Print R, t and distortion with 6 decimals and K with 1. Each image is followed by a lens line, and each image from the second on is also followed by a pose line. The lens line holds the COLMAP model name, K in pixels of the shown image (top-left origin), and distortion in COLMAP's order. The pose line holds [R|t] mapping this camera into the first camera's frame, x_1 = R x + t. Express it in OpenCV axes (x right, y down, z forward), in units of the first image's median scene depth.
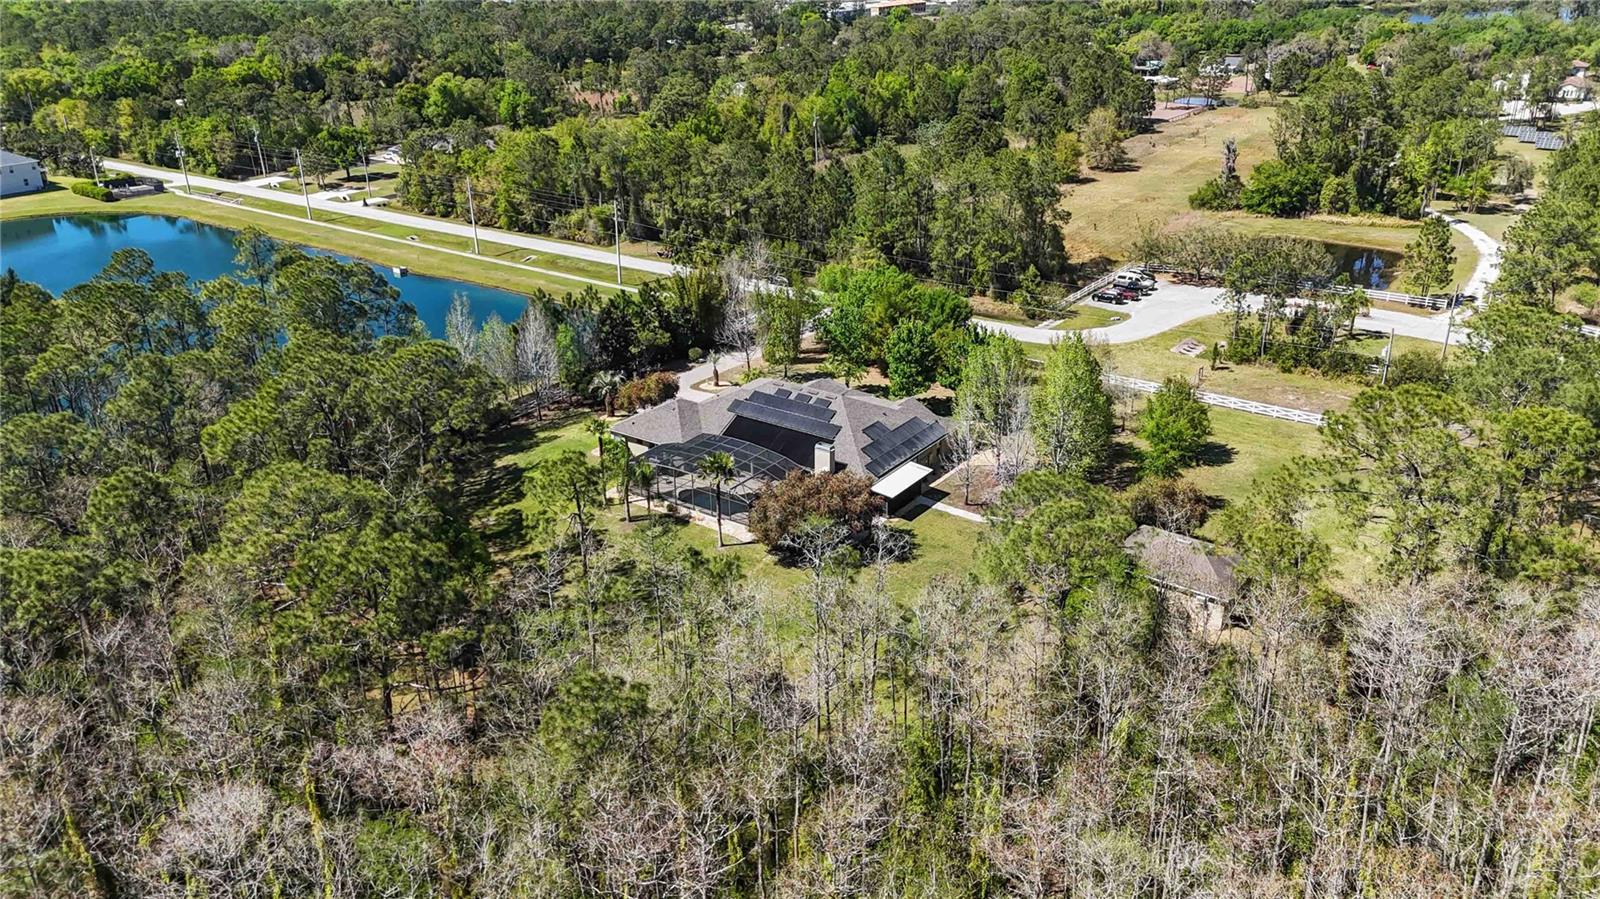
lens RADIAL K [[1174.6, 0, 808.2], [0, 1174.6, 453.5], [0, 0, 1]] dist [0.075047, -0.078245]
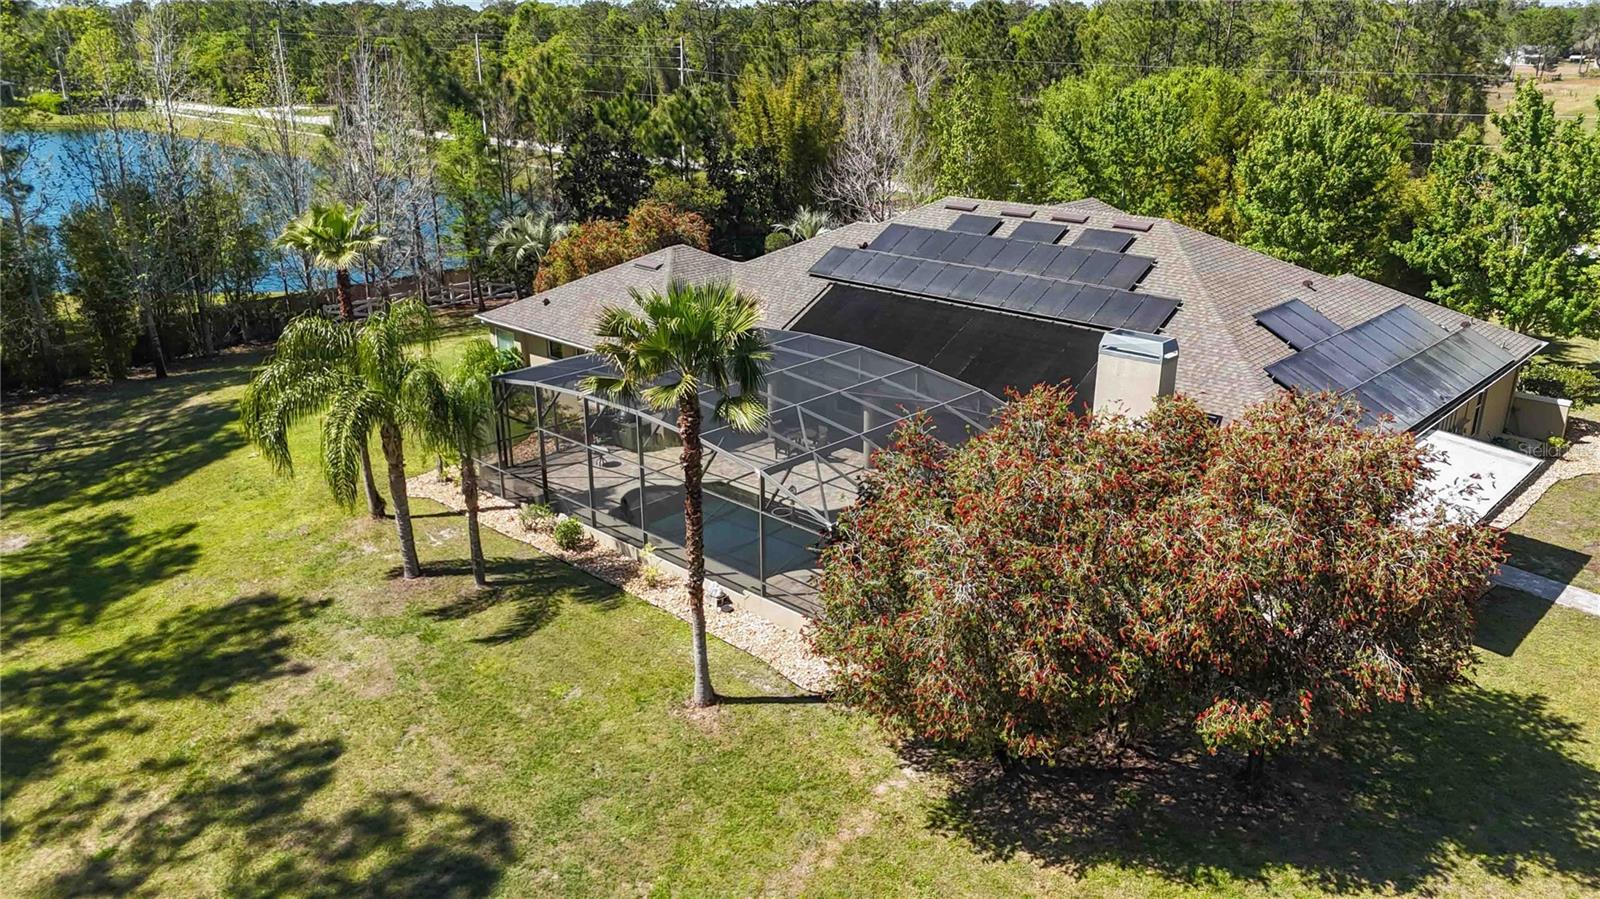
lens RADIAL K [[1174.6, 0, 808.2], [0, 1174.6, 453.5], [0, 0, 1]] dist [0.075047, -0.078245]
pose [[0.990324, 0.053507, -0.128041, -0.024227], [-0.061334, 0.996432, -0.057985, 0.038894], [0.124481, 0.065277, 0.990072, 0.720704]]
